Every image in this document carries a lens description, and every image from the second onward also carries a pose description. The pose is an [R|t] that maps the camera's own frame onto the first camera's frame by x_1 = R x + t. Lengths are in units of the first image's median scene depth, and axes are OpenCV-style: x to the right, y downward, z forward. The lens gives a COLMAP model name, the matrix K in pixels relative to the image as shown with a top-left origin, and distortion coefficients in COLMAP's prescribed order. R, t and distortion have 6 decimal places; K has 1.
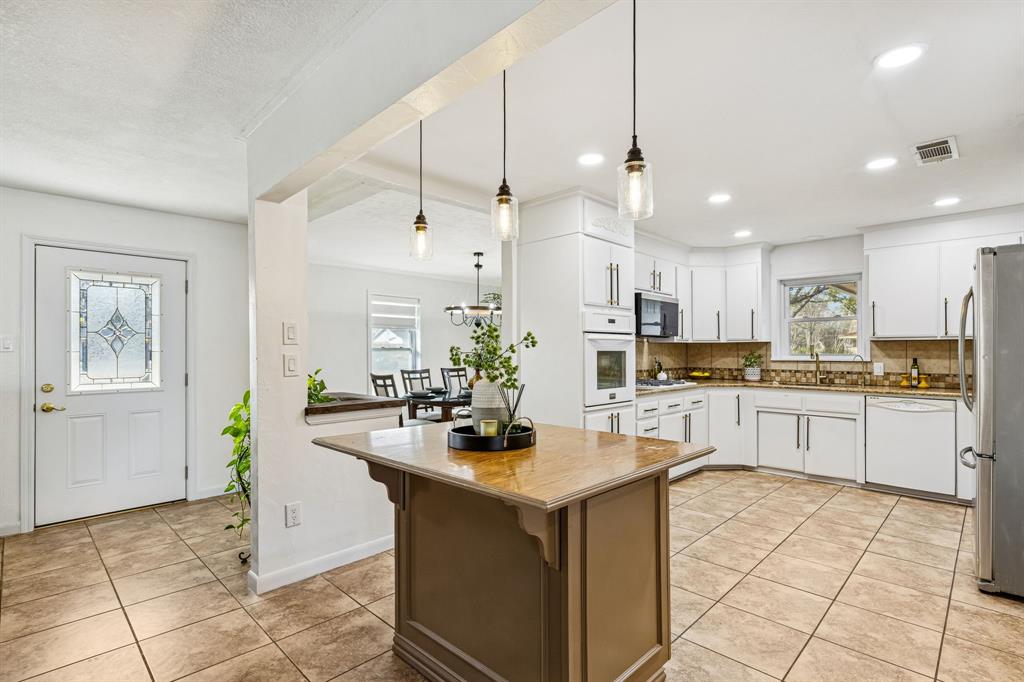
lens RADIAL K [[495.9, 0, 513.4], [0, 495.9, 354.0], [0, 0, 1]] dist [-0.004541, -0.000815]
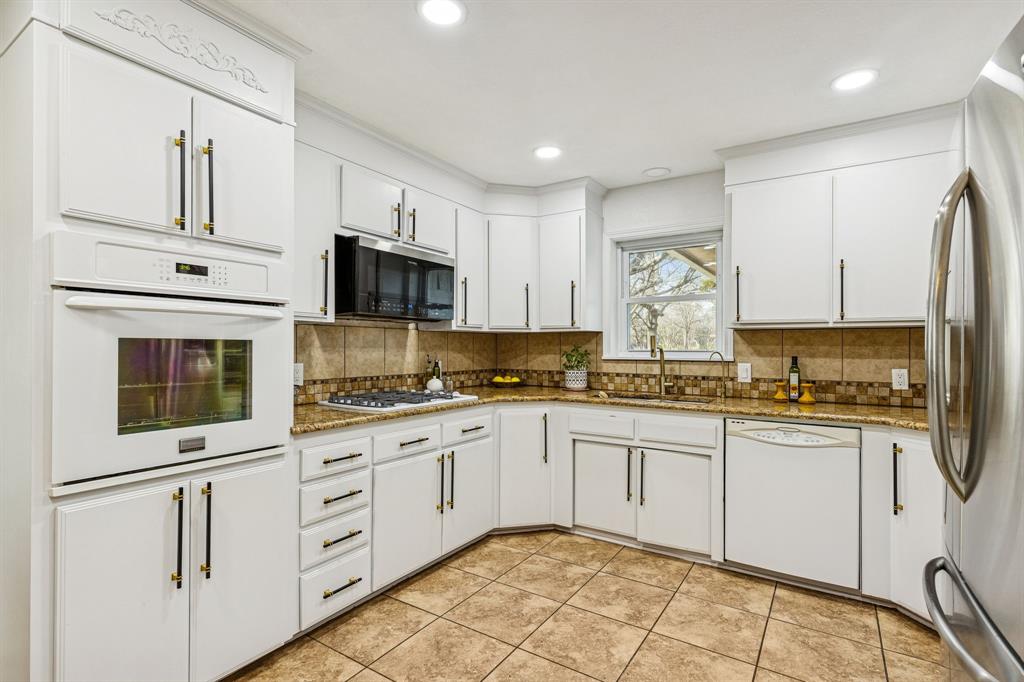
lens RADIAL K [[495.9, 0, 513.4], [0, 495.9, 354.0], [0, 0, 1]] dist [-0.004541, -0.000815]
pose [[0.979728, 0.002314, 0.200321, 0.302523], [-0.003737, 0.999970, 0.006723, 0.002110], [-0.200300, -0.007335, 0.979707, 0.412116]]
